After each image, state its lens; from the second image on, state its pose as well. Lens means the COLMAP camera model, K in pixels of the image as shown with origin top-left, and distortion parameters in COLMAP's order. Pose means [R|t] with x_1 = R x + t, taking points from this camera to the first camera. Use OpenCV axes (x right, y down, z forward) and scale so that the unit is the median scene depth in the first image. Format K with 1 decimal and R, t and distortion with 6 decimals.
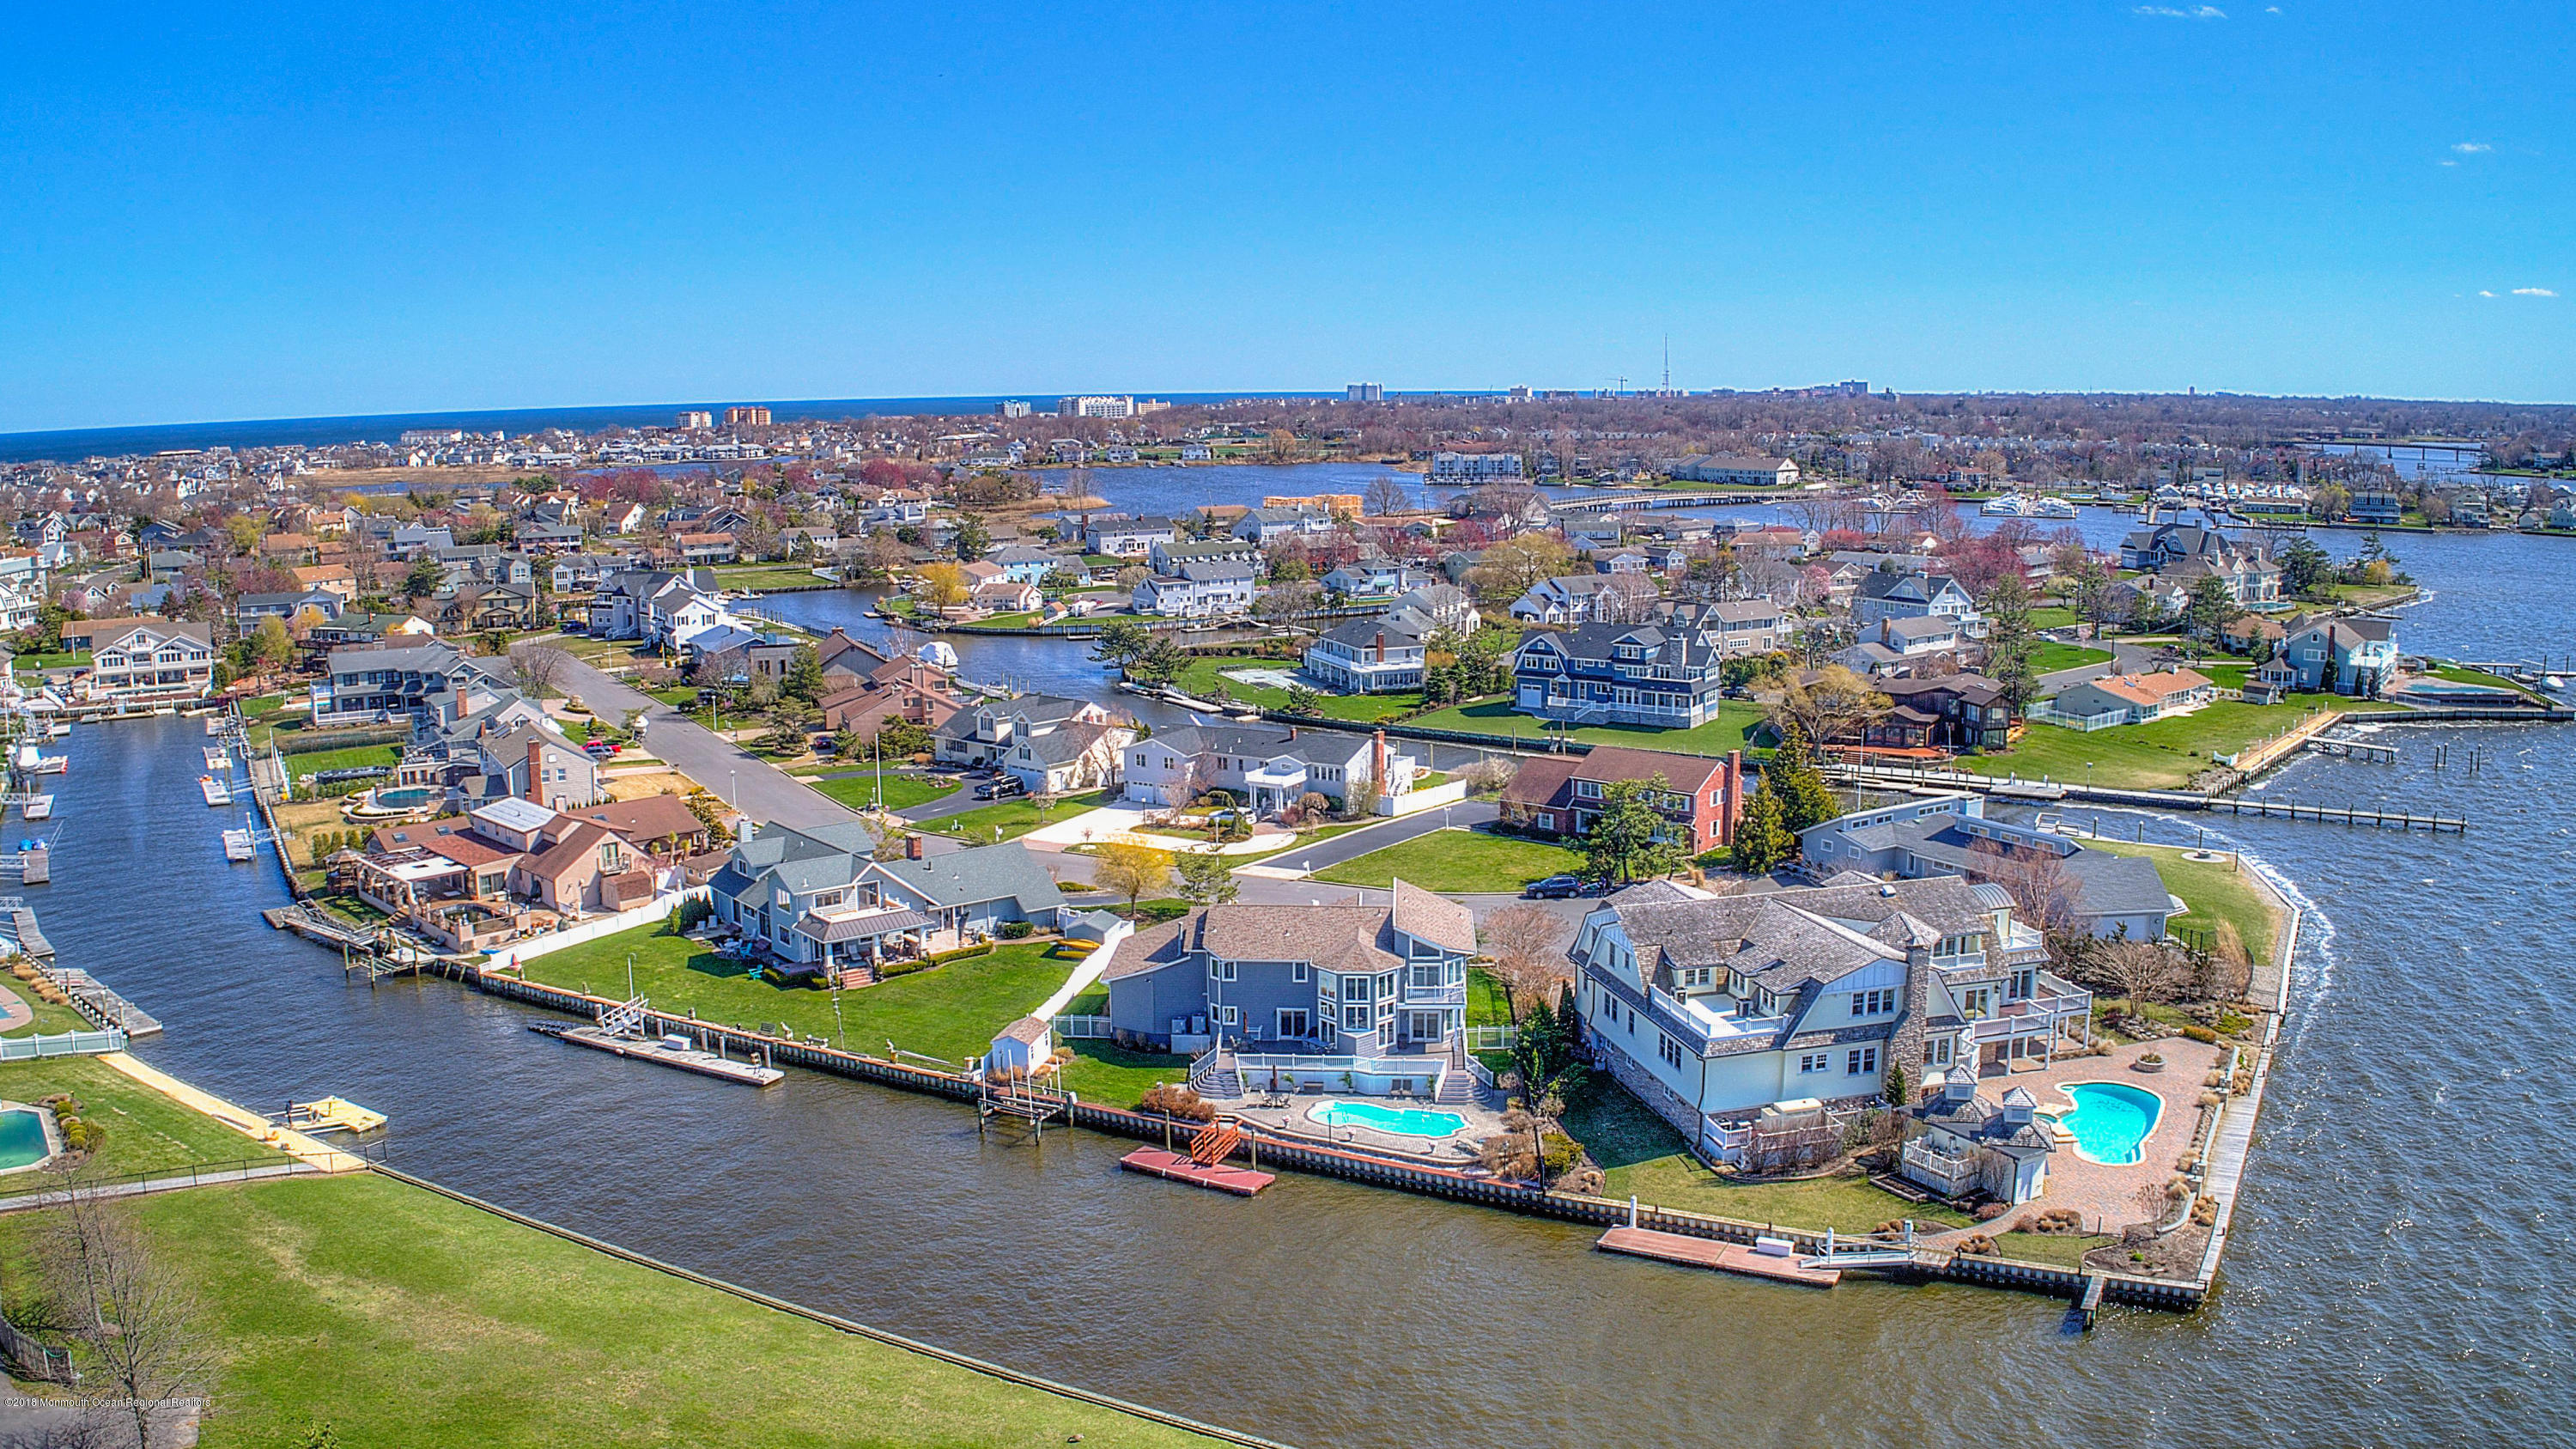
lens RADIAL K [[2021.3, 0, 1290.7], [0, 2021.3, 681.1], [0, 0, 1]] dist [-0.264458, 0.091986]
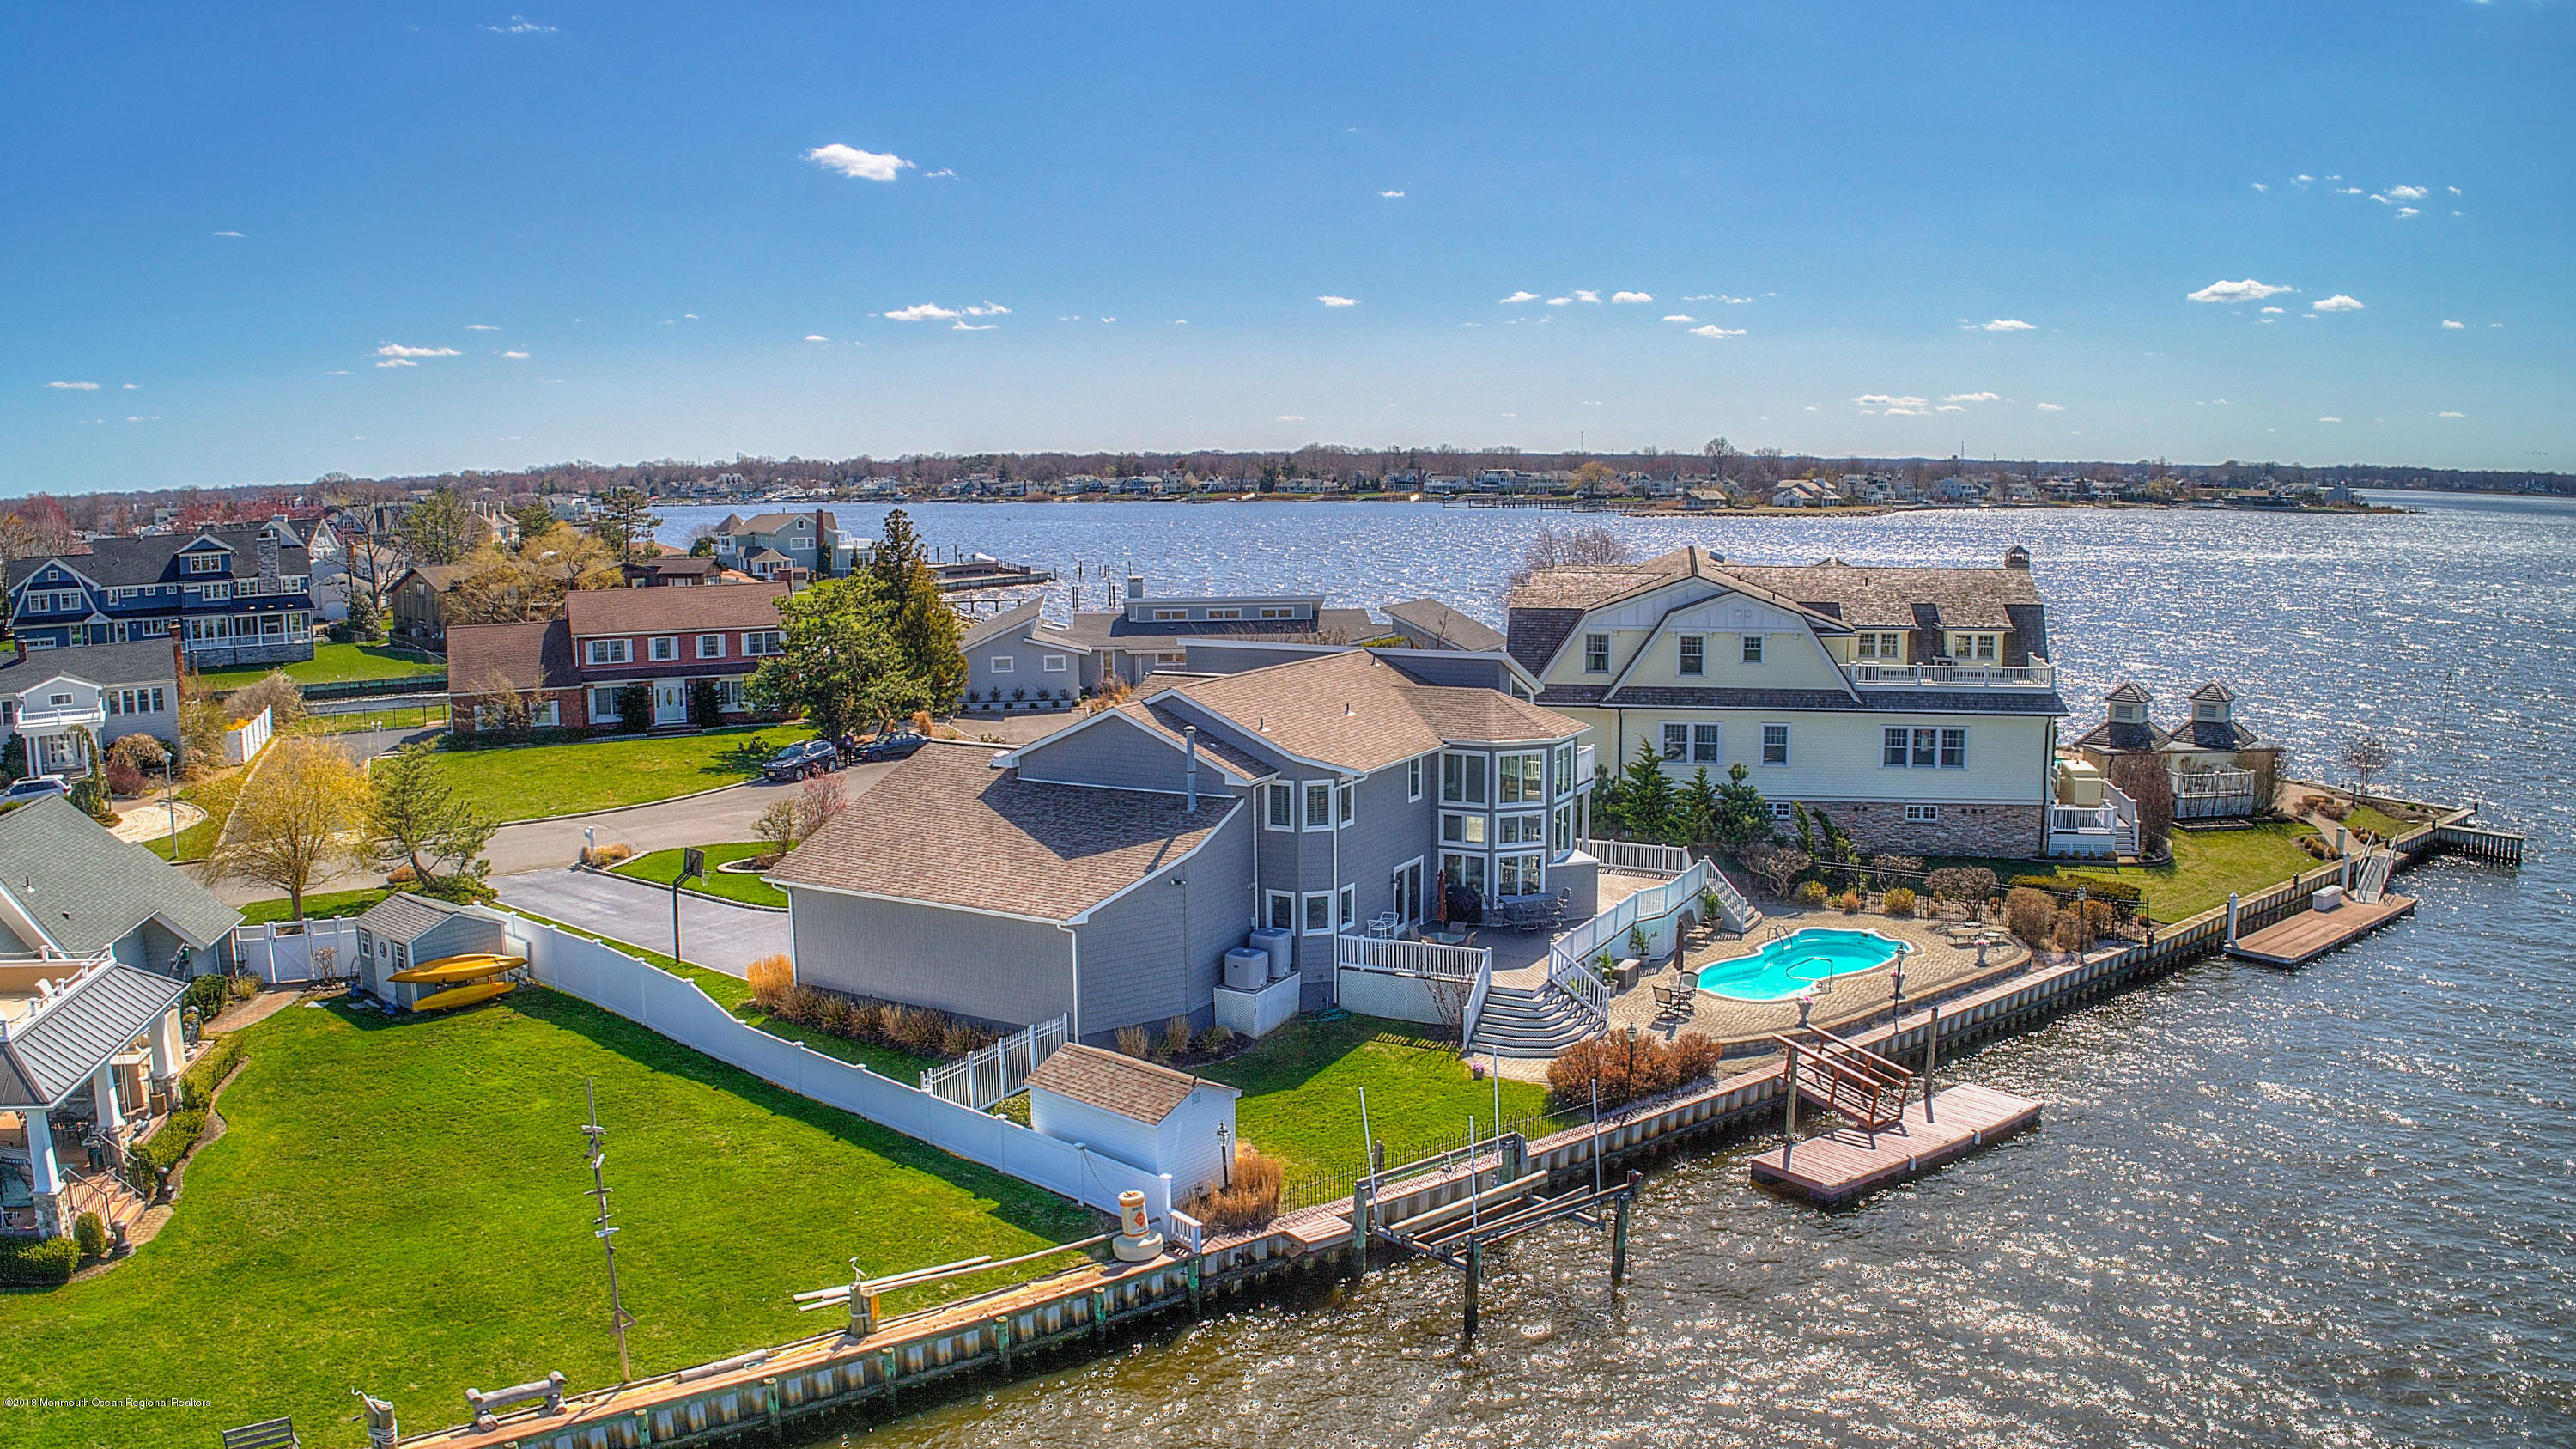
lens RADIAL K [[1883.0, 0, 1296.2], [0, 1883.0, 709.9], [0, 0, 1]] dist [-0.256333, 0.080992]
pose [[0.425331, -0.113427, 0.897902, -0.378638], [0.134640, 0.989005, 0.061157, 0.092969], [-0.894967, 0.094882, 0.435926, 0.787992]]
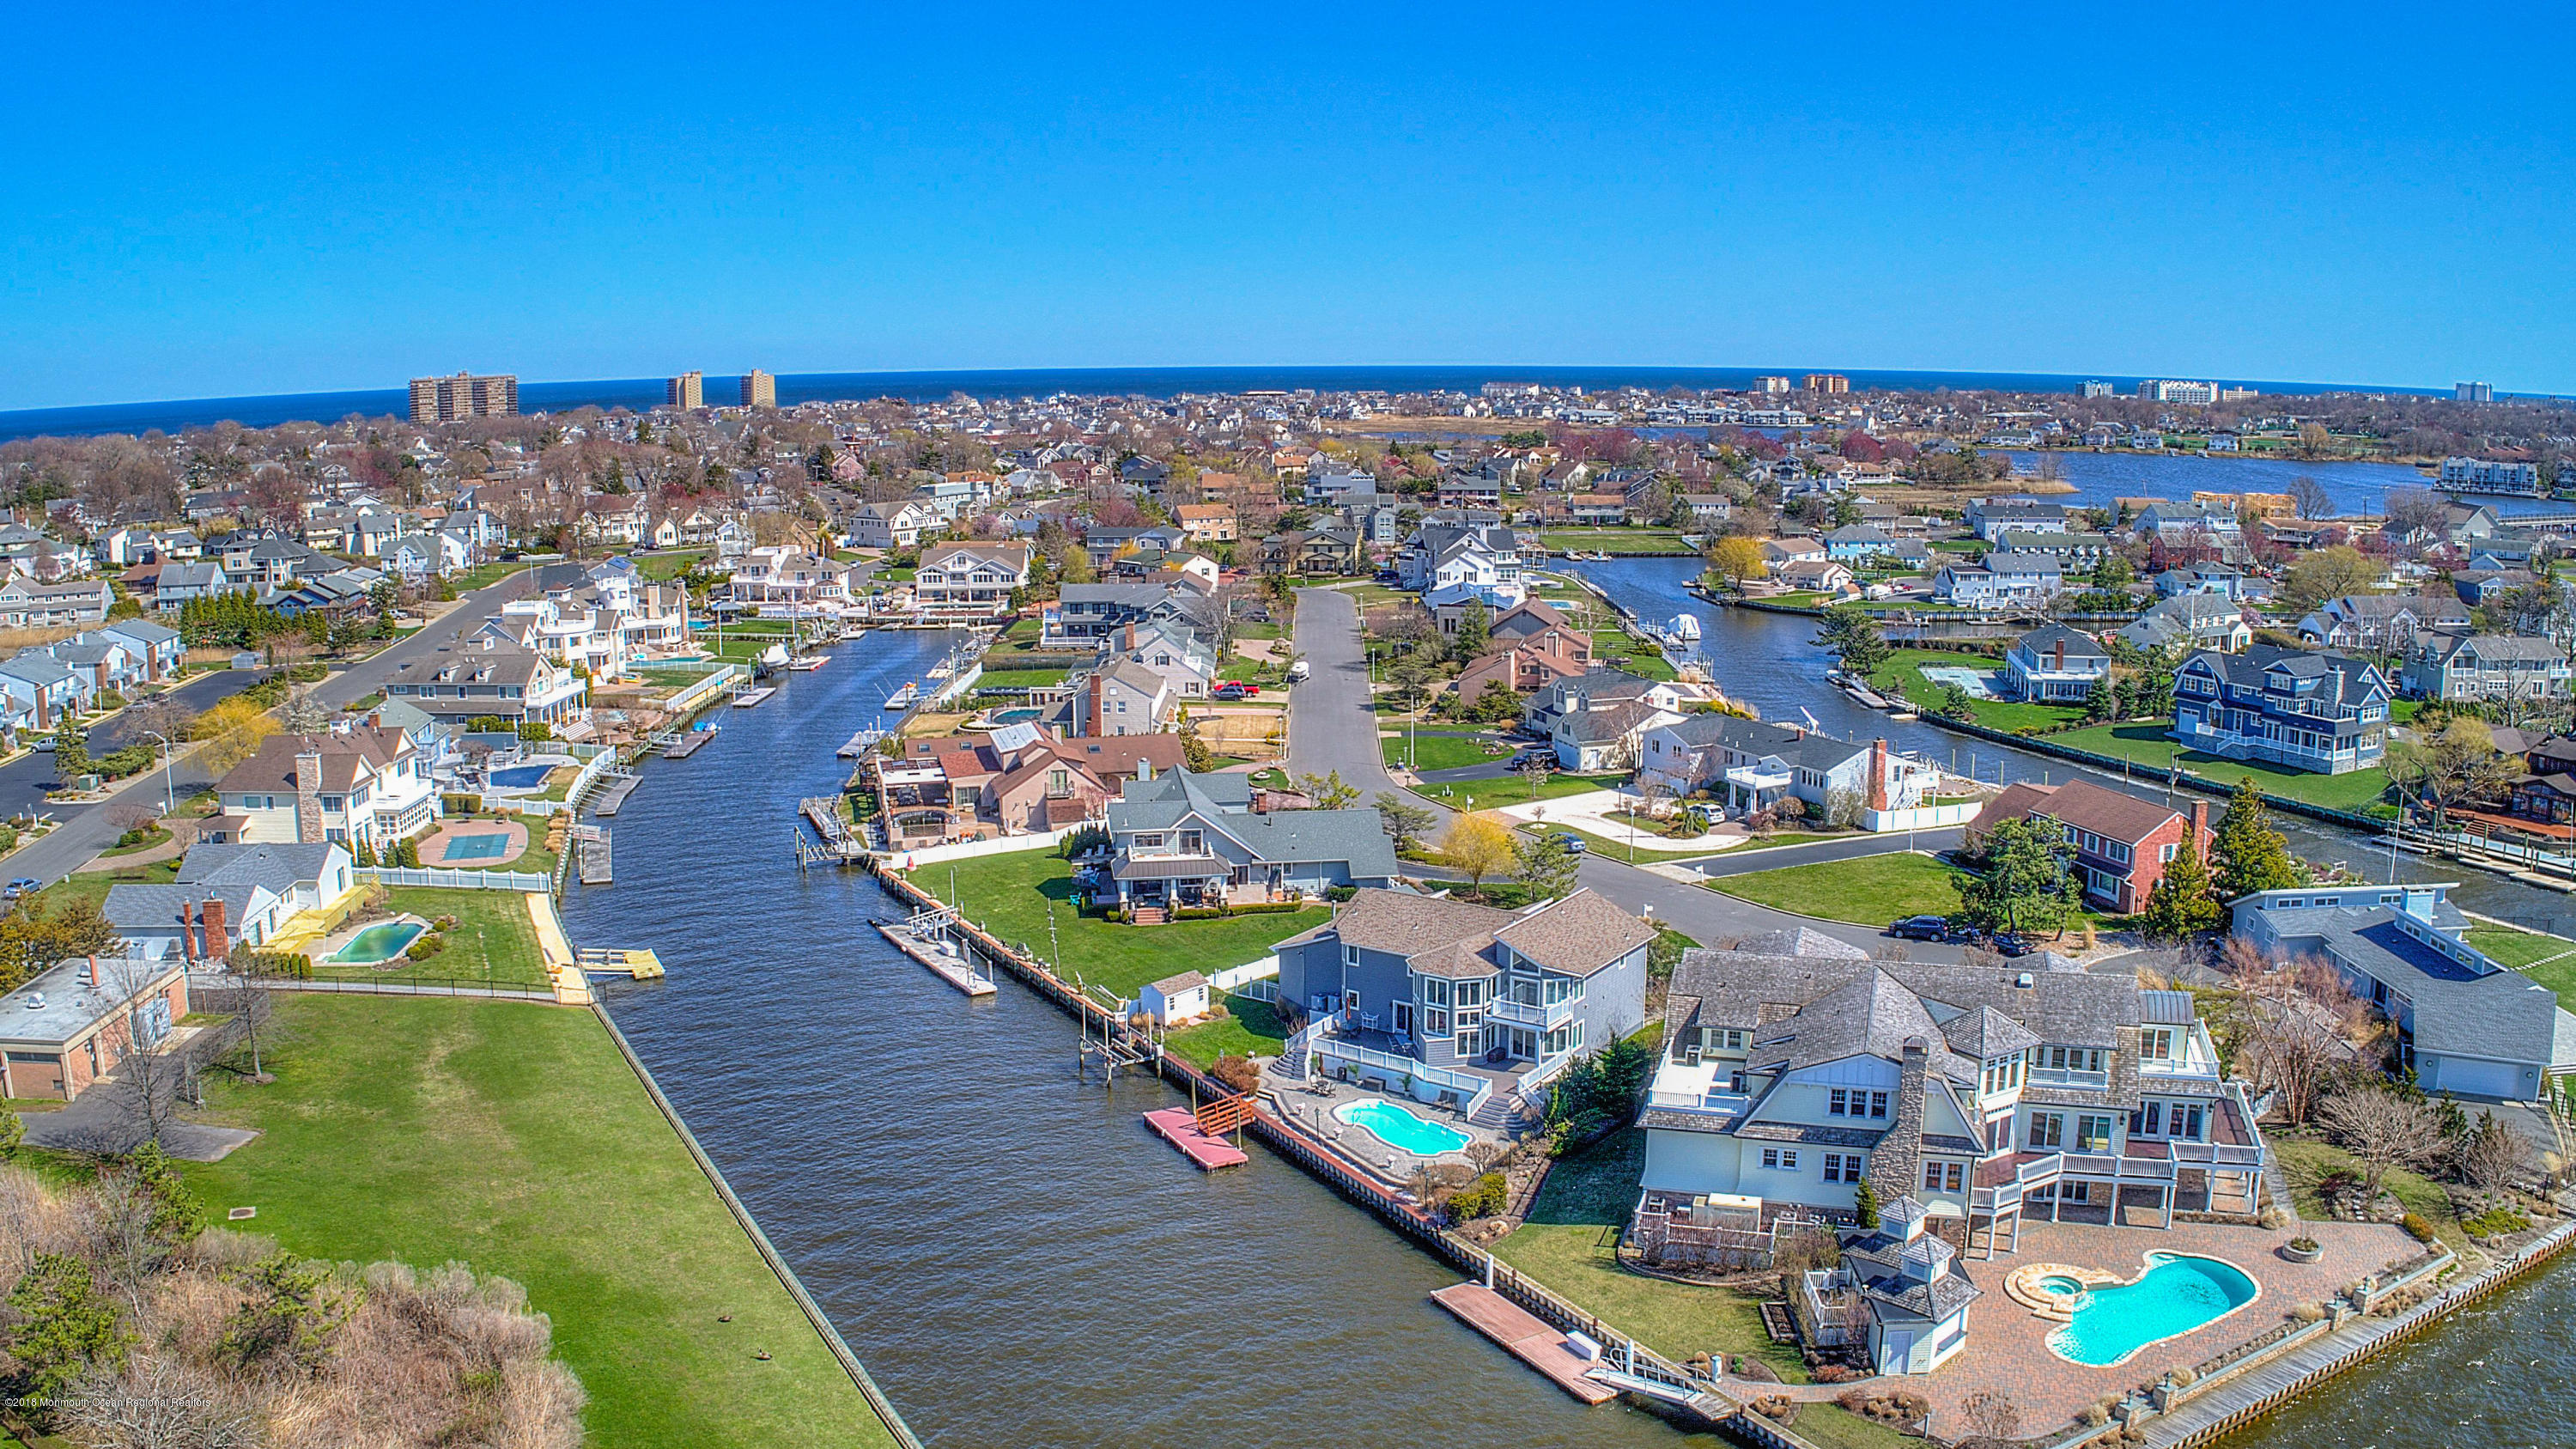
lens RADIAL K [[1994.2, 0, 1291.0], [0, 1994.2, 708.1], [0, 0, 1]] dist [-0.257571, 0.079444]
pose [[0.851428, 0.090839, -0.516545, 0.418440], [-0.074072, 0.995842, 0.053033, -0.026413], [0.519214, -0.006892, 0.854616, 0.135975]]
